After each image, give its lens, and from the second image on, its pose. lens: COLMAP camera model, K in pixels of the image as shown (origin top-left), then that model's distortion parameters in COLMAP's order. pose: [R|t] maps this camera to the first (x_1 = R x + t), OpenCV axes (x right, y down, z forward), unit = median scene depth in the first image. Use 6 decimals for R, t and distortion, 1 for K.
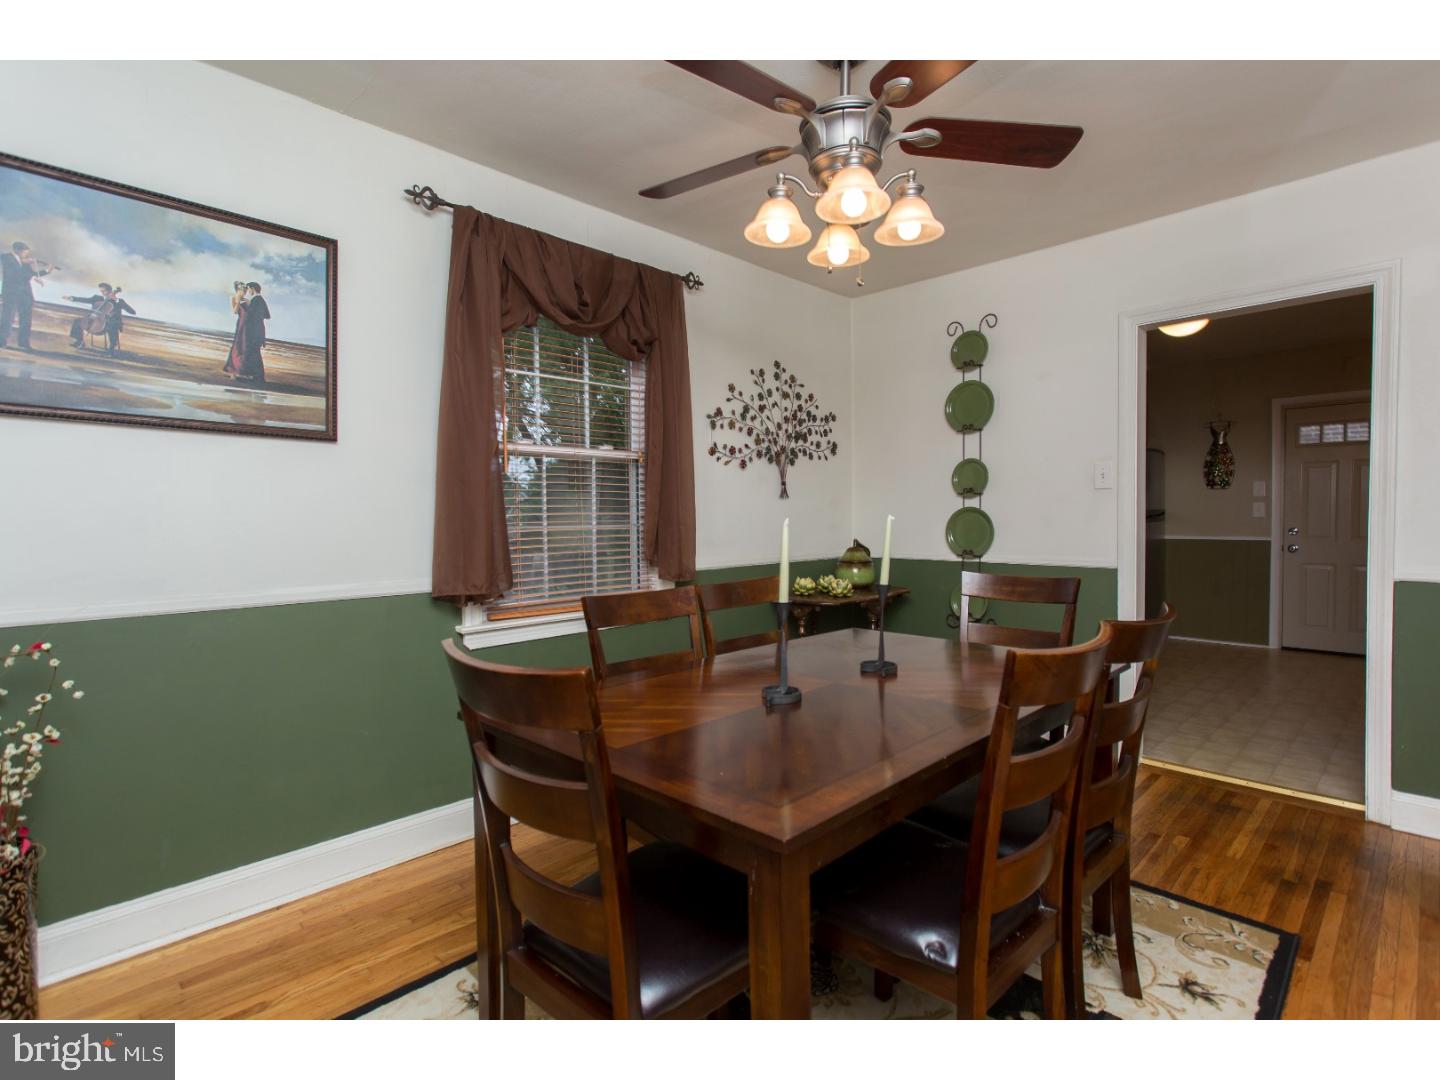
lens RADIAL K [[690.9, 0, 720.0], [0, 690.9, 540.0], [0, 0, 1]] dist [0.000747, 0.000024]
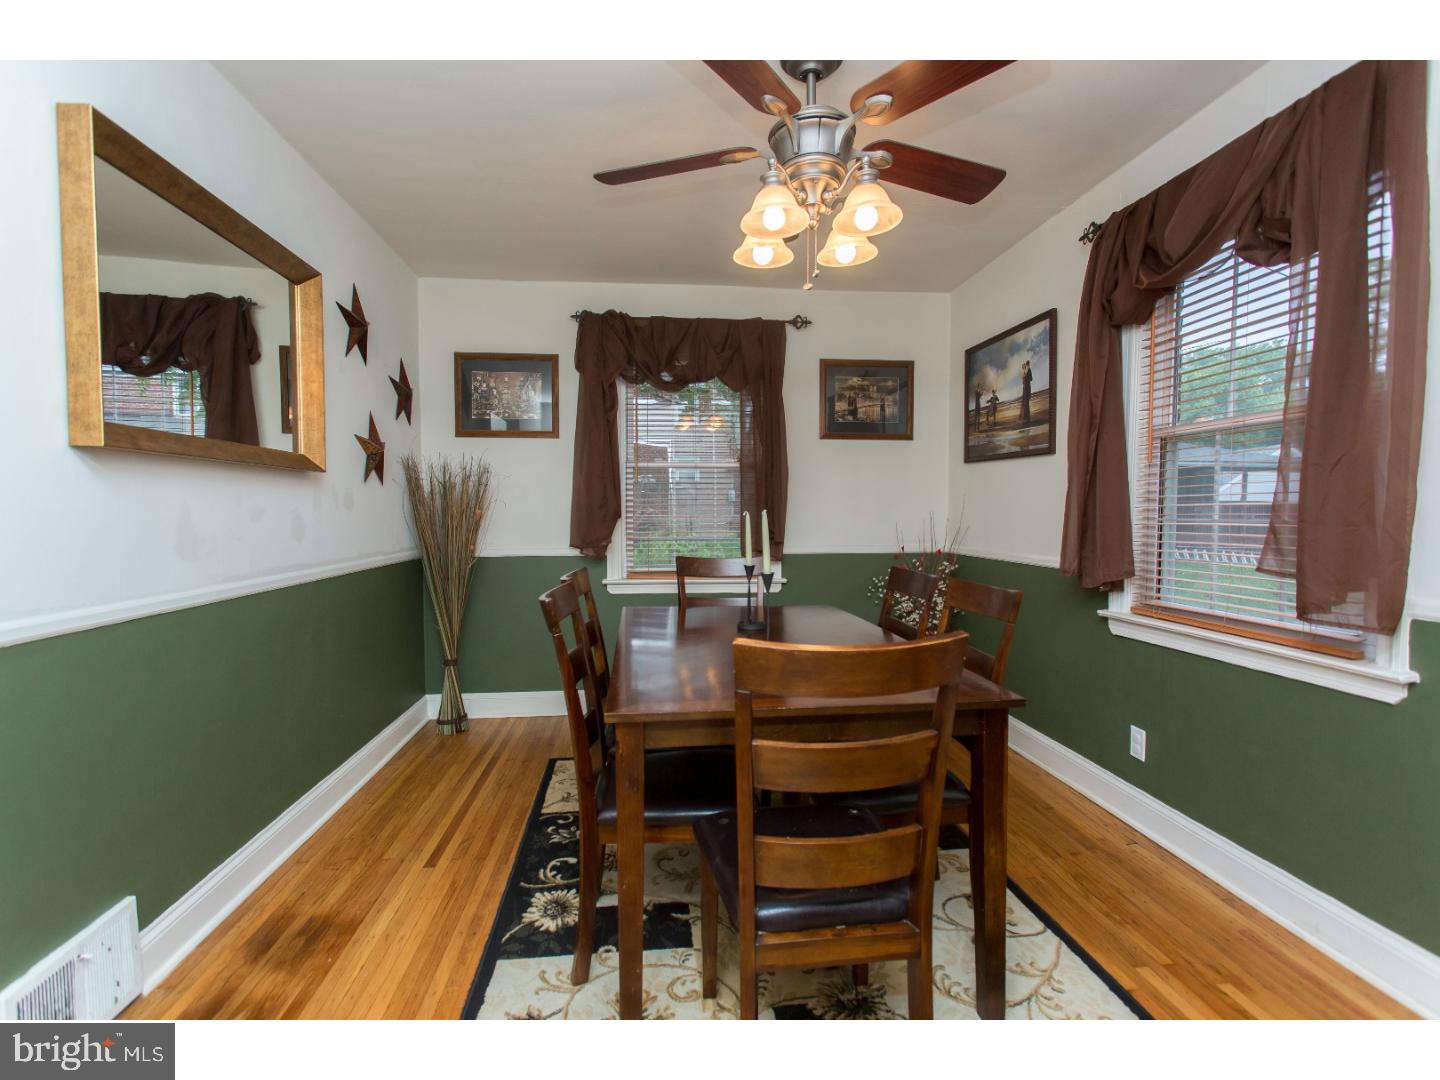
lens RADIAL K [[690.9, 0, 720.0], [0, 690.9, 540.0], [0, 0, 1]] dist [0.000747, 0.000024]
pose [[-0.627436, 0.033409, -0.777951, 1.006655], [-0.030999, 0.997215, 0.067827, -0.046702], [0.778051, 0.066673, -0.624653, 1.450883]]
